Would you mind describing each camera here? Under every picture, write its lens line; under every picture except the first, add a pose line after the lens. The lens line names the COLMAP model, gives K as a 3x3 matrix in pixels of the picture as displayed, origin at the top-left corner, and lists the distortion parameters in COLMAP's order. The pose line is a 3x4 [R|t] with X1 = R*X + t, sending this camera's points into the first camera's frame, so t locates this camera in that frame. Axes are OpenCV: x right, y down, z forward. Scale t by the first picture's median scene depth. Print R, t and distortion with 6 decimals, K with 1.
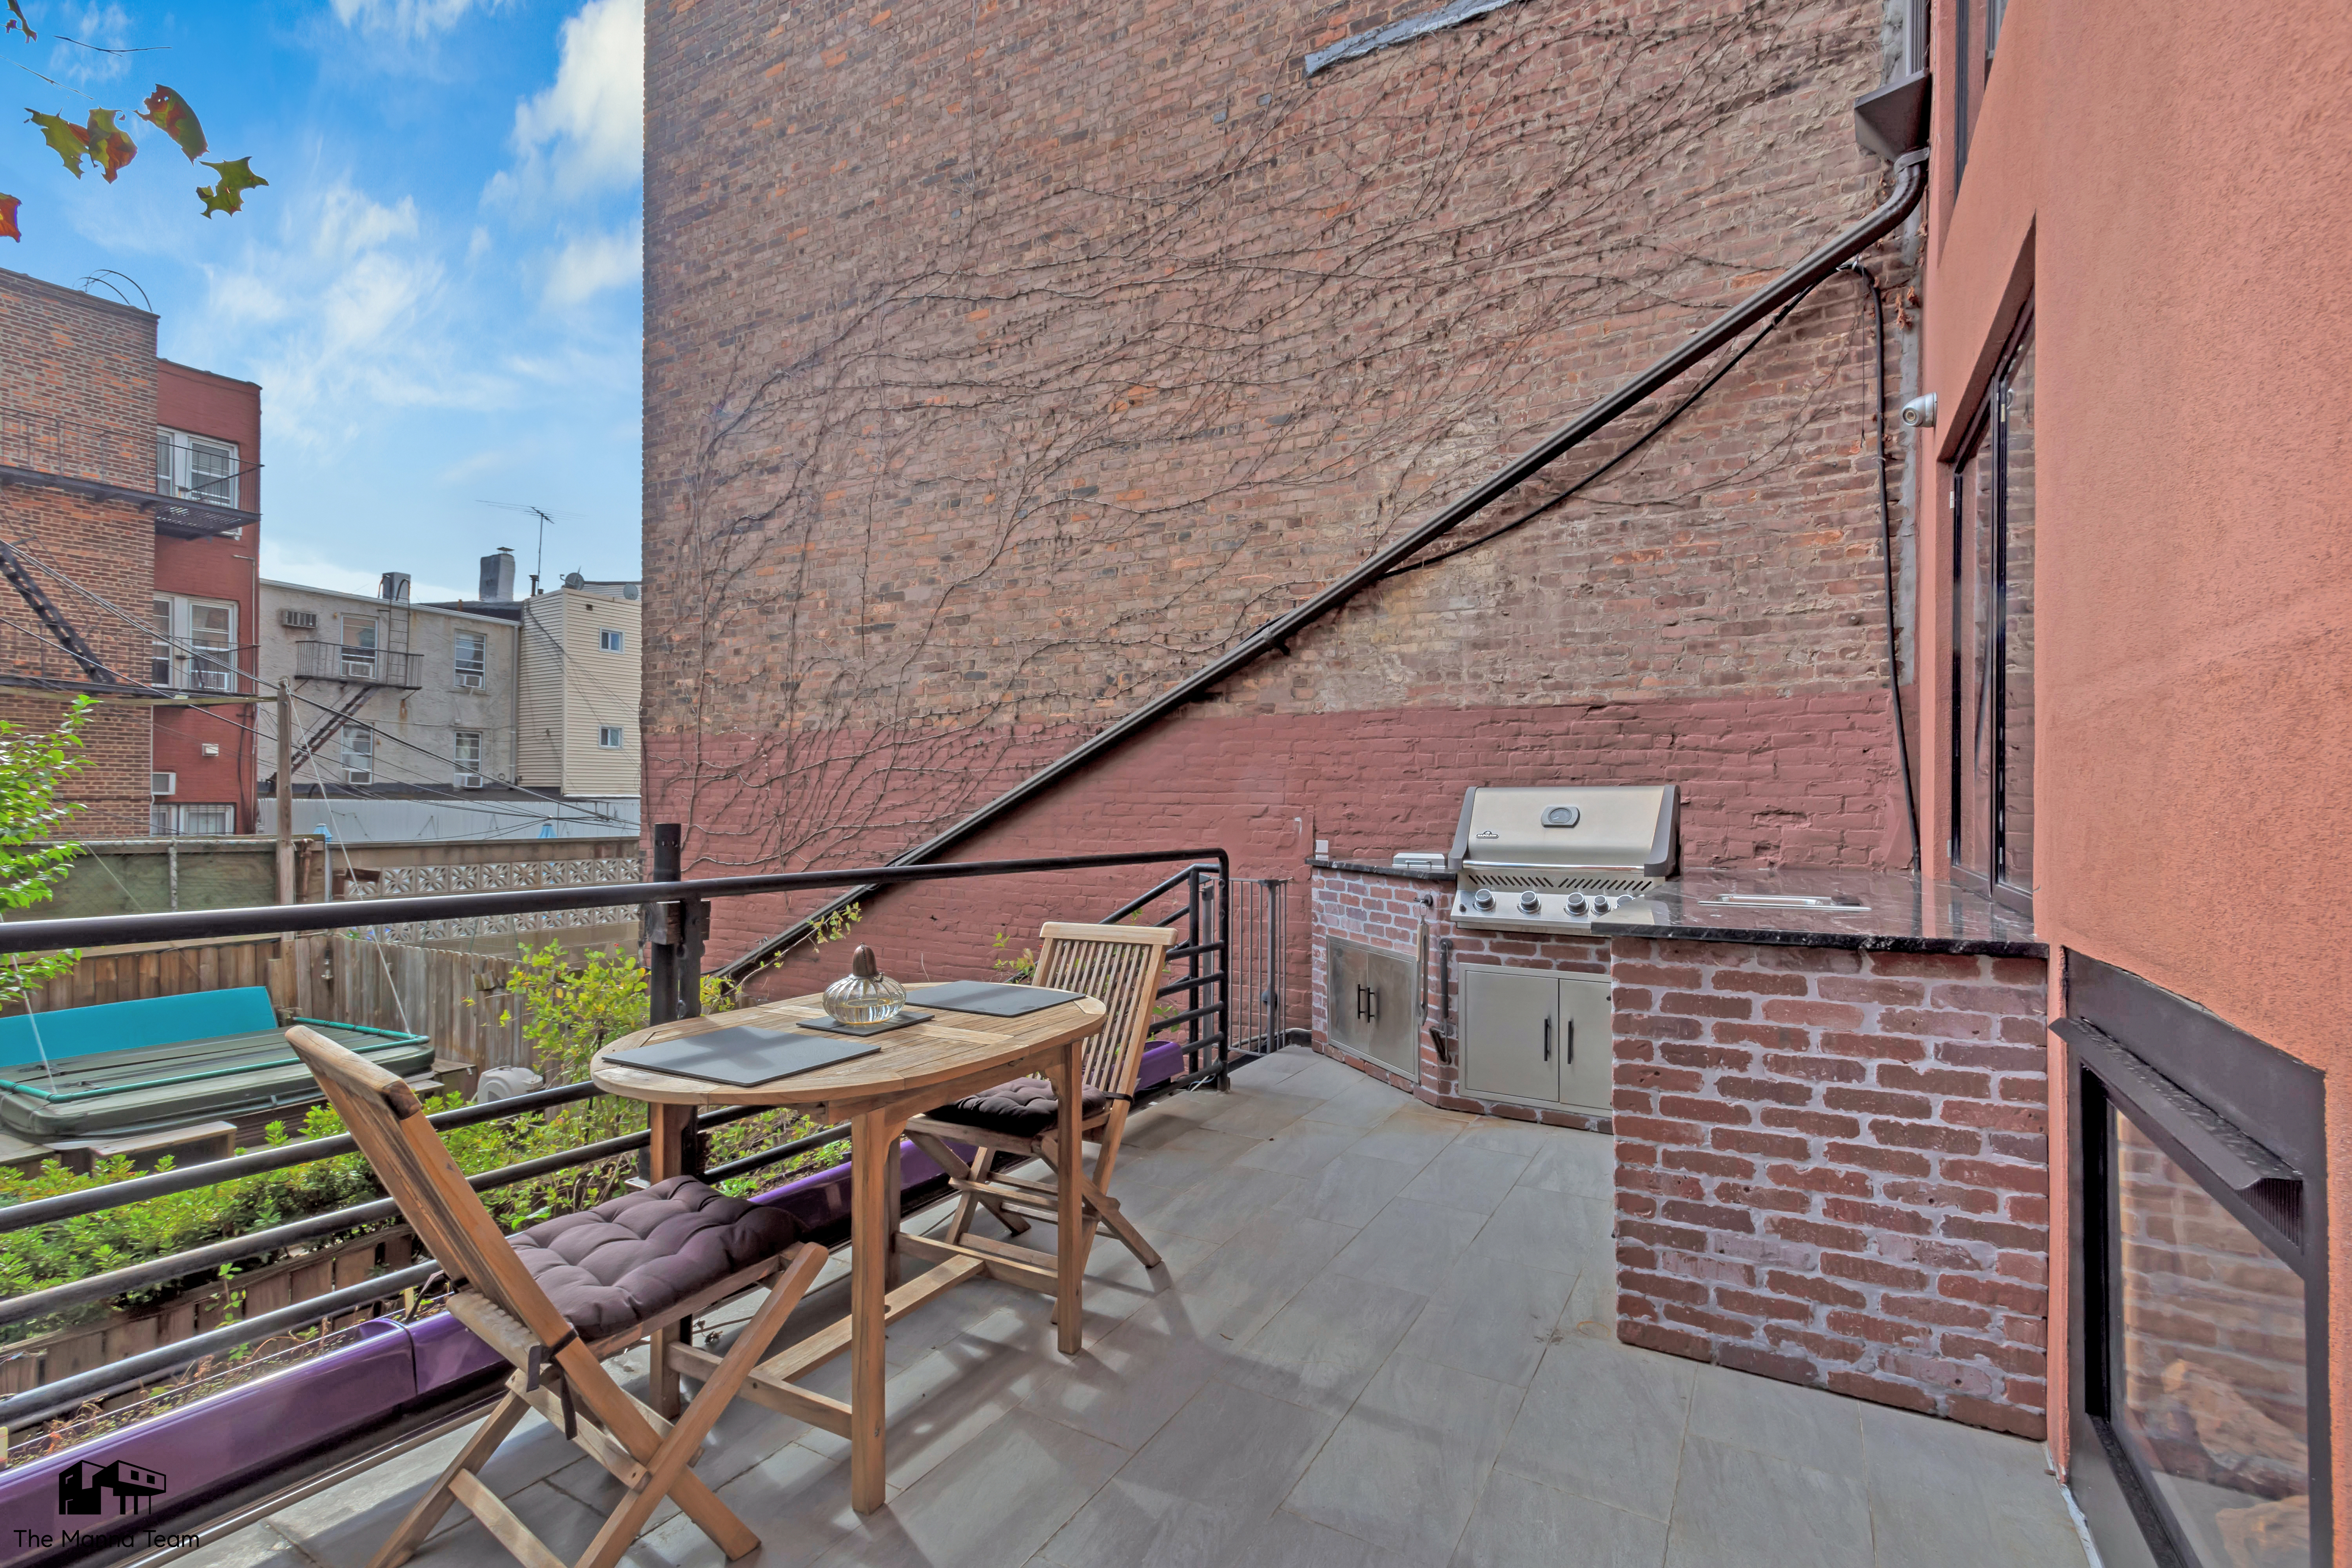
lens RADIAL K [[1051.4, 0, 1185.2], [0, 1051.4, 794.4], [0, 0, 1]] dist [0.012615, -0.002817]
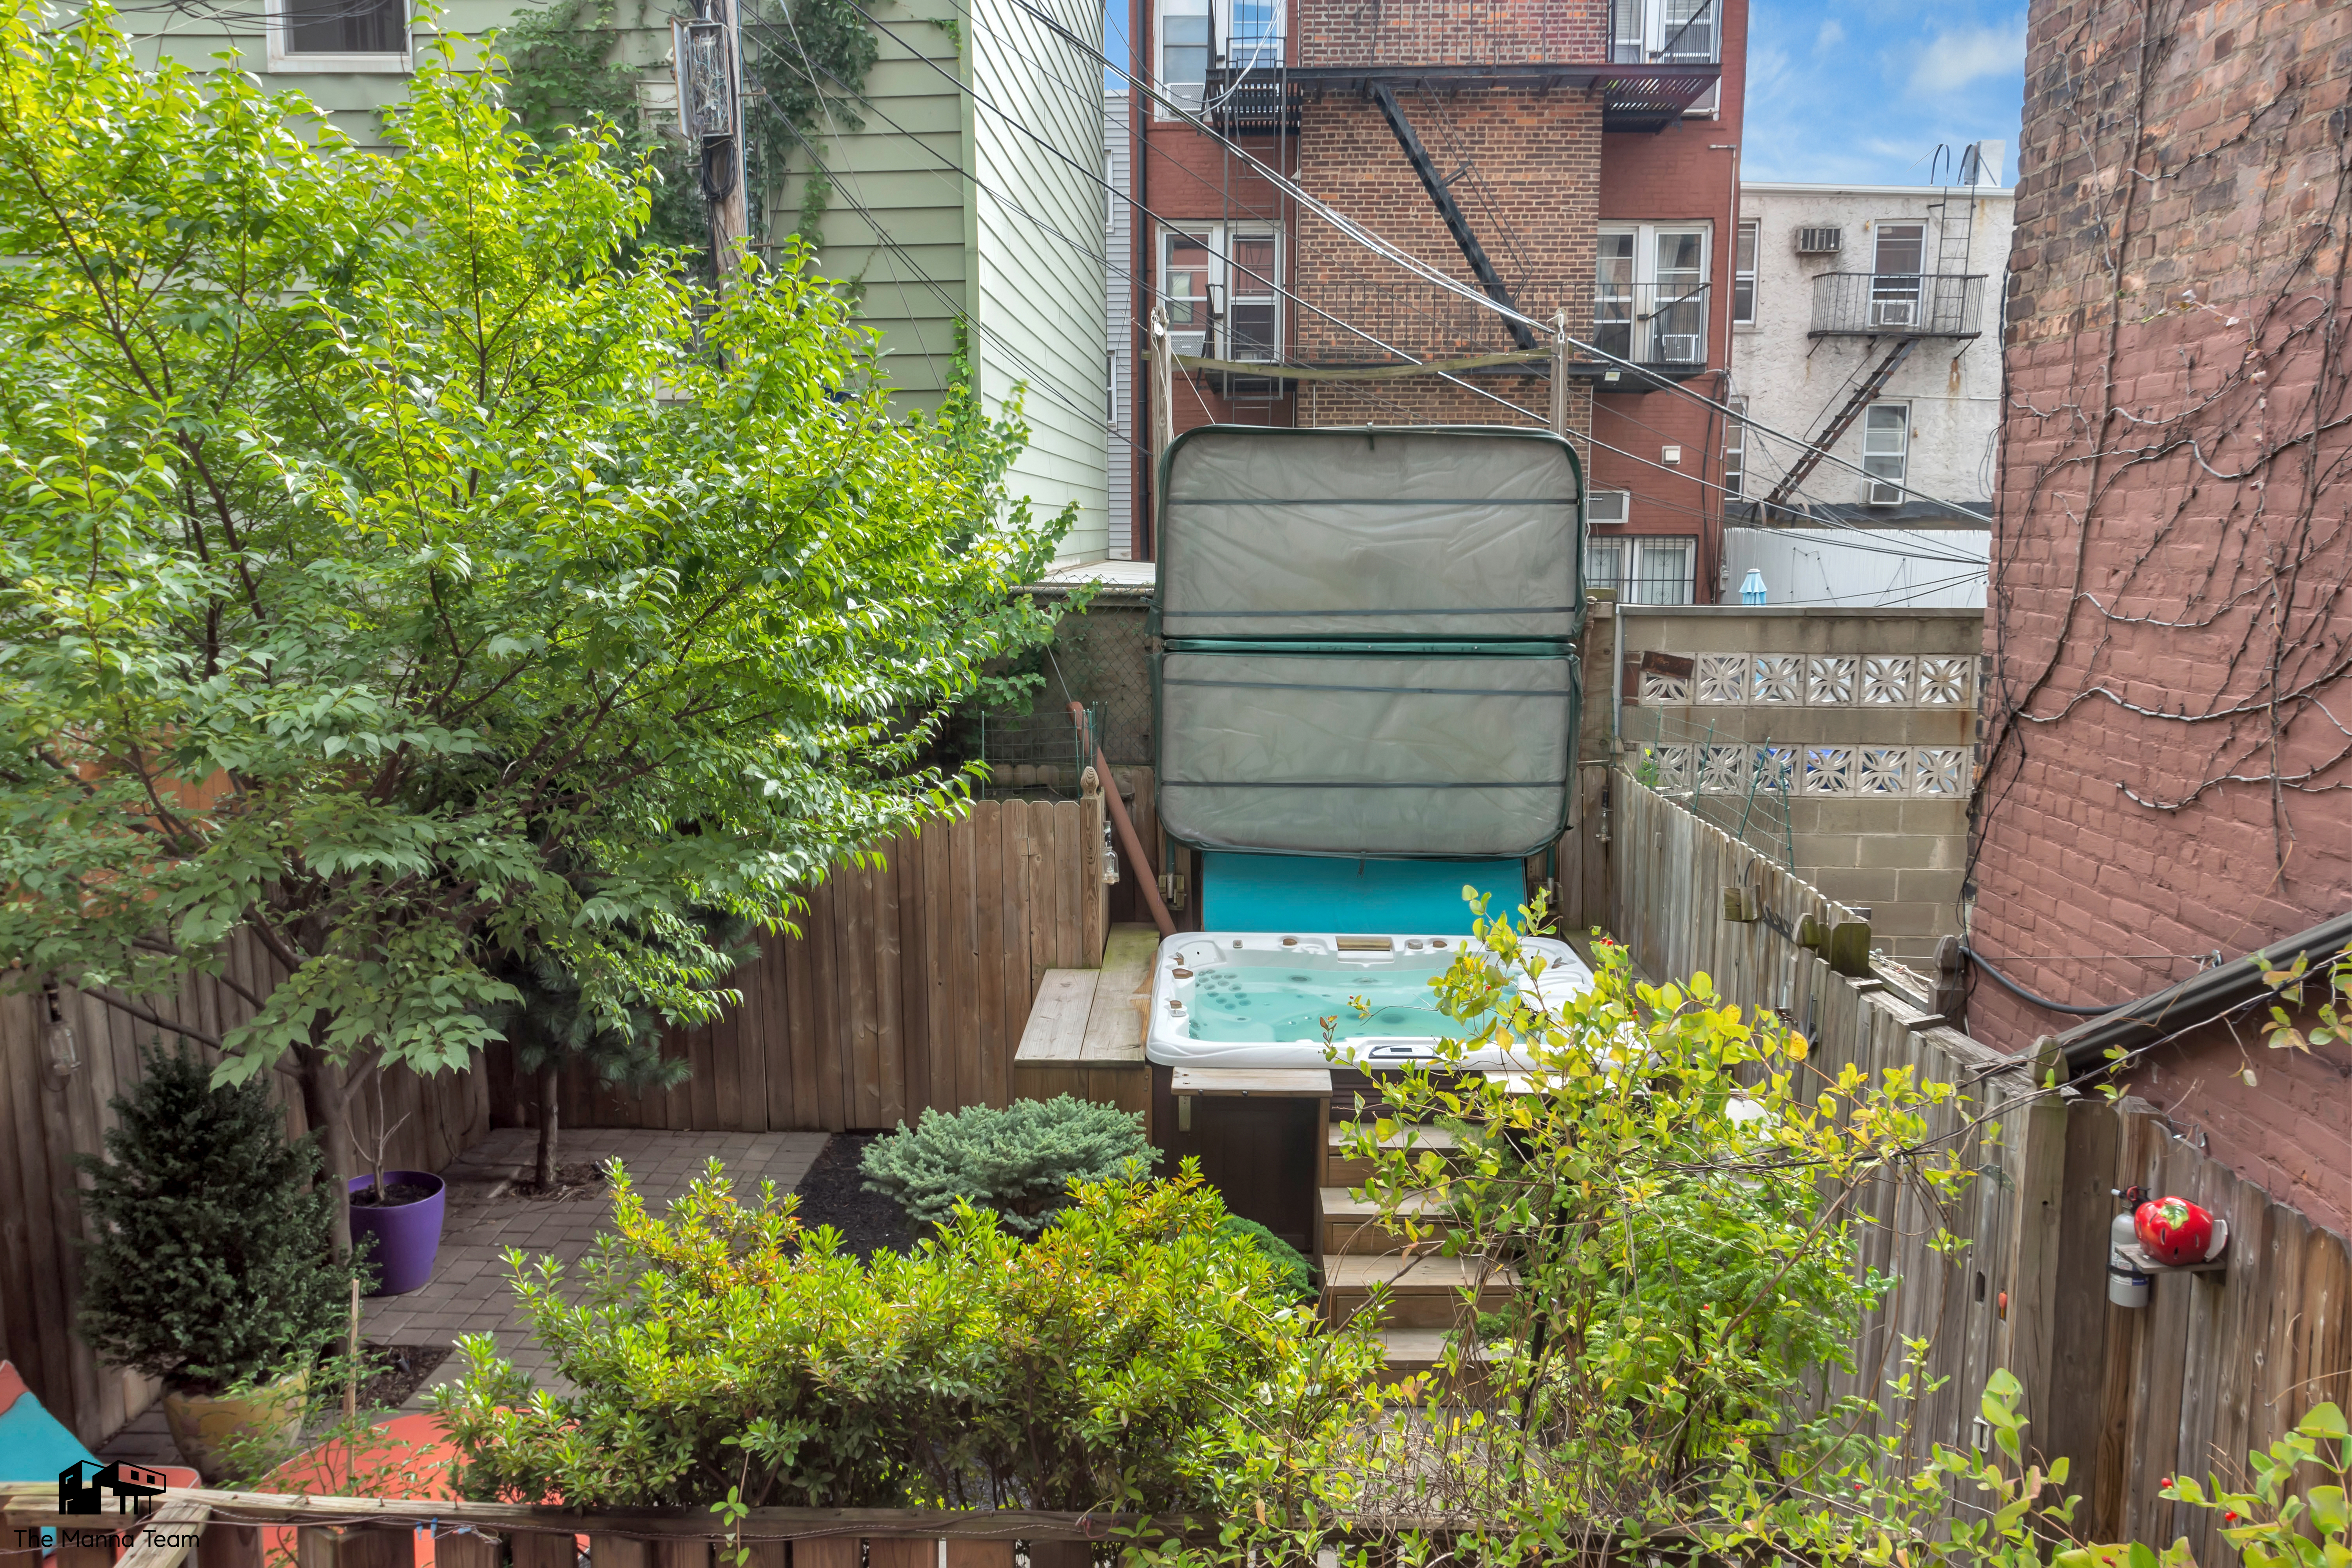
lens RADIAL K [[1818.8, 0, 1177.2], [0, 1818.8, 800.0], [0, 0, 1]] dist [0.000802, -0.001314]
pose [[0.458012, 0.128994, -0.879537, -0.026958], [0.005009, 0.989026, 0.147660, 0.002595], [0.888932, -0.072036, 0.452340, 0.202868]]
